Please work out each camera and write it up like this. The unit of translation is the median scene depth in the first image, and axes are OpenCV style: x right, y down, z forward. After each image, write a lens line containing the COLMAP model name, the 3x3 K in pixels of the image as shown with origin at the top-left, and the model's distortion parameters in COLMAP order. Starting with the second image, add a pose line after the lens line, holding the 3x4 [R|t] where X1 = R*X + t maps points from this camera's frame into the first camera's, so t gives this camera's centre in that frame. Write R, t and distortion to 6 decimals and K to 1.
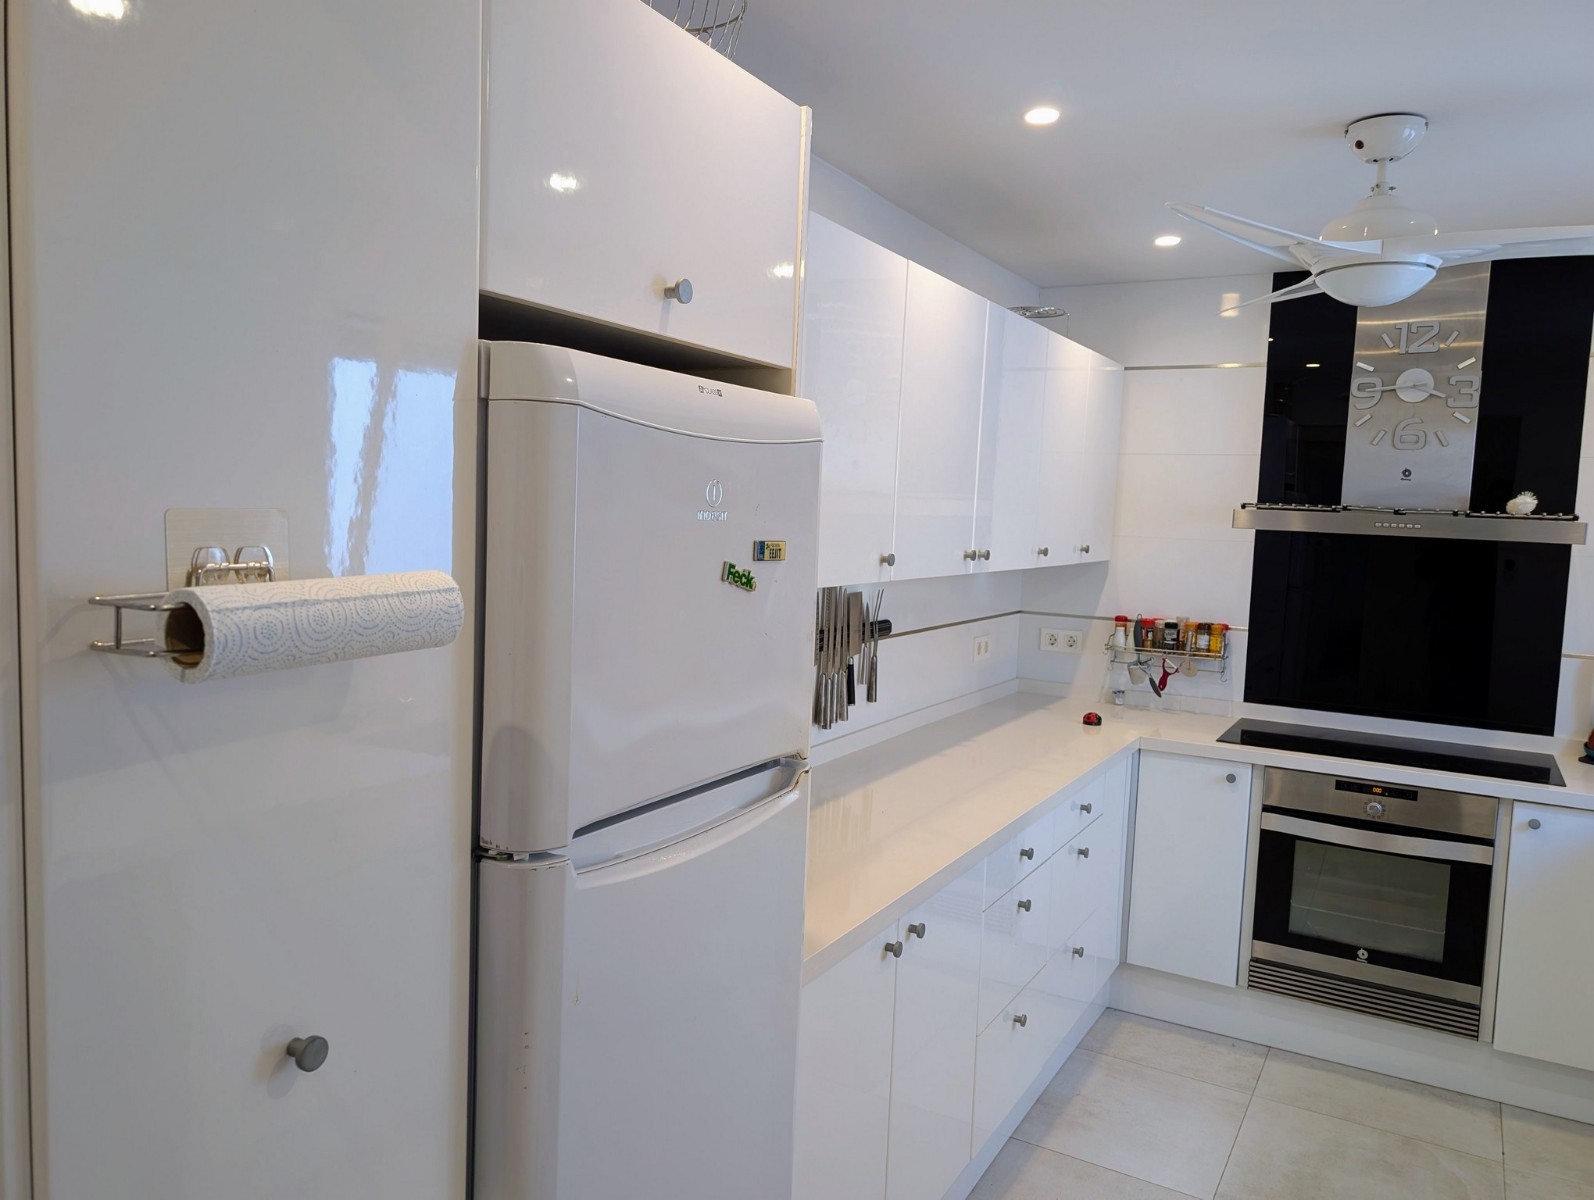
lens RADIAL K [[1135.2, 0, 790.4], [0, 1135.2, 608.2], [0, 0, 1]] dist [0.028403, -0.029680]
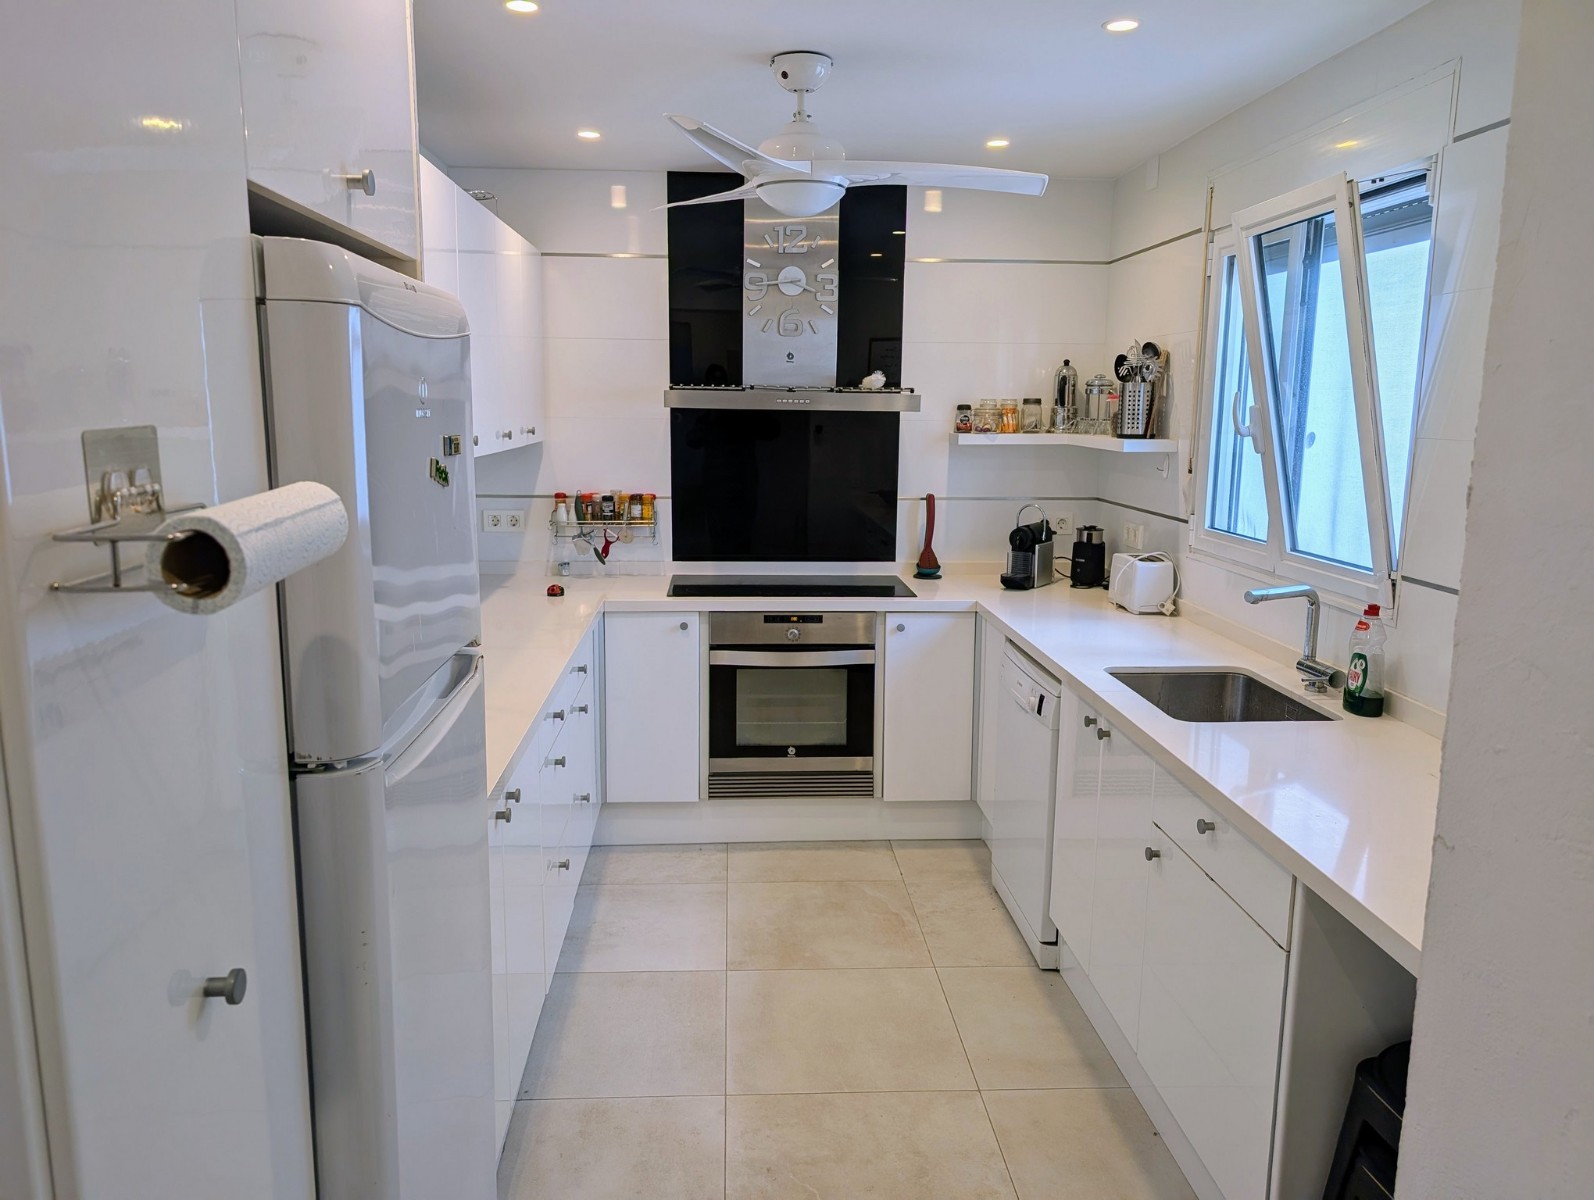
lens RADIAL K [[1122.5, 0, 790.6], [0, 1122.5, 601.3], [0, 0, 1]] dist [0.062444, -0.085399]
pose [[0.838158, -0.124224, 0.531093, -0.124866], [0.070754, 0.990254, 0.119960, -0.004811], [-0.540819, -0.062969, 0.838779, -0.012647]]
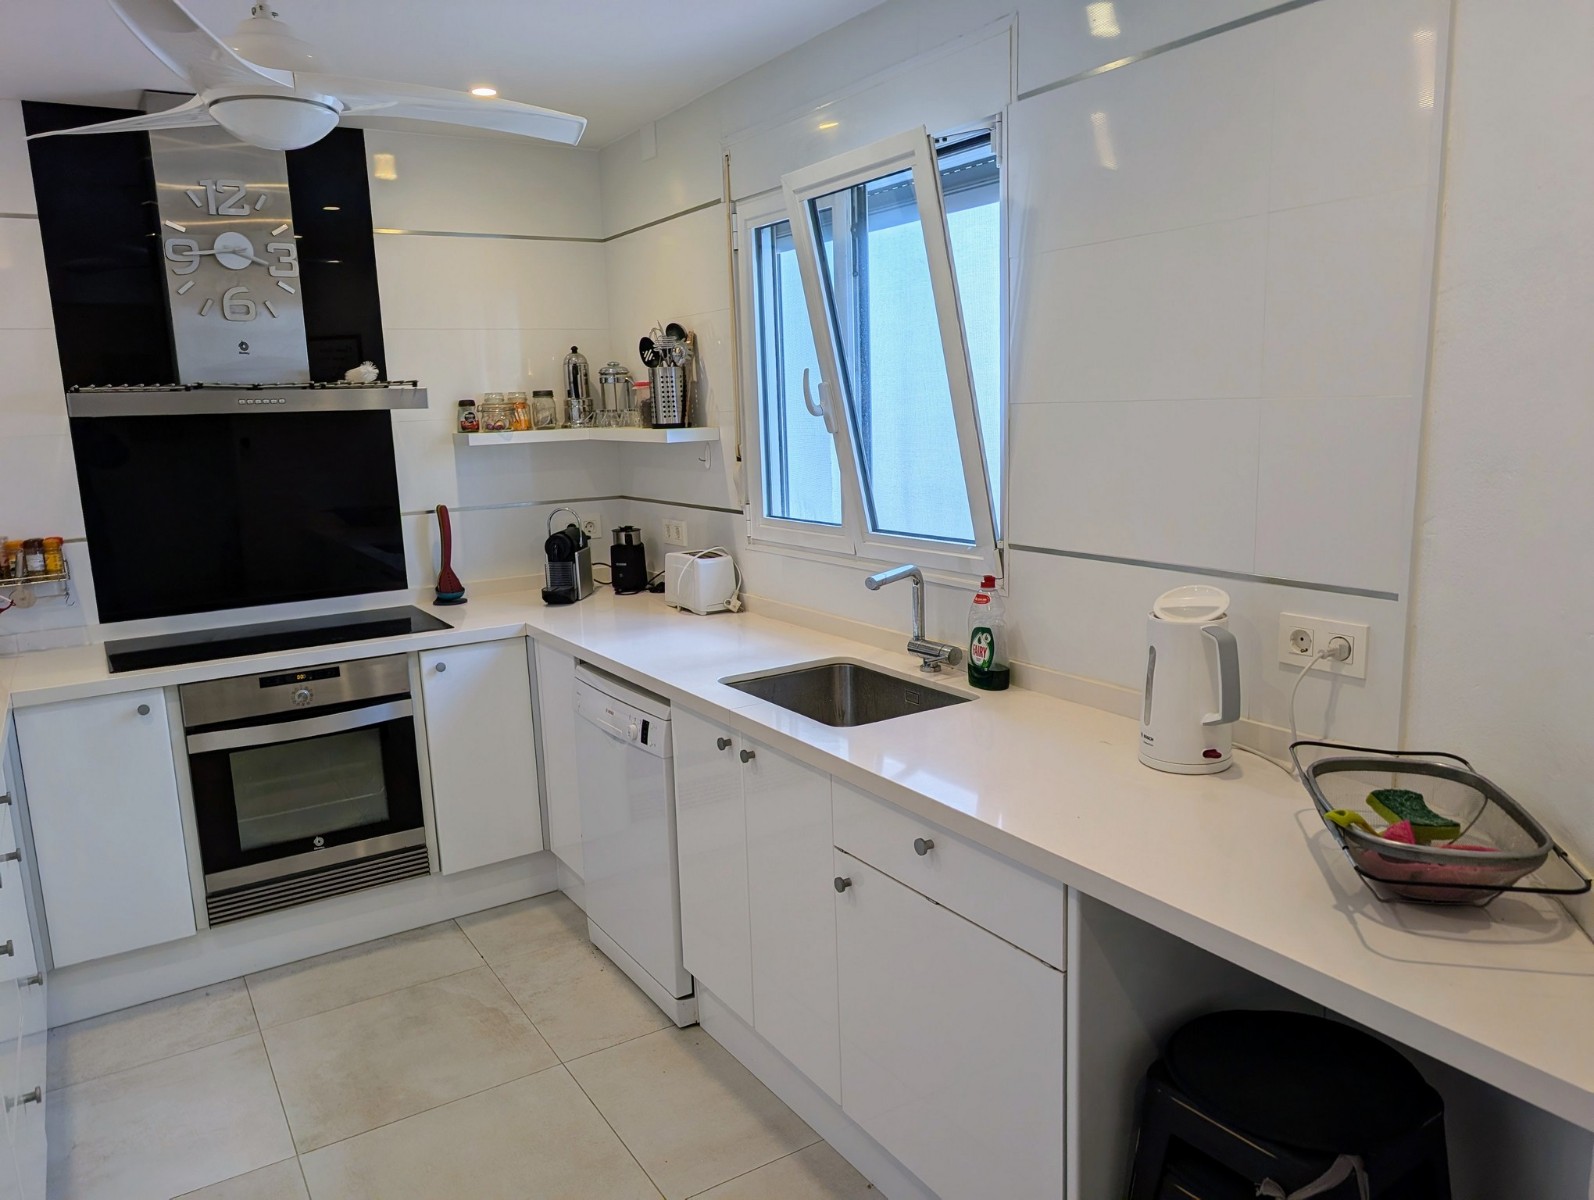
lens RADIAL K [[1135.2, 0, 790.4], [0, 1135.2, 608.2], [0, 0, 1]] dist [0.028403, -0.029680]
pose [[0.477366, -0.213289, 0.852426, -0.098476], [0.132605, 0.976470, 0.170067, -0.007290], [-0.868641, 0.031852, 0.494417, 0.148640]]
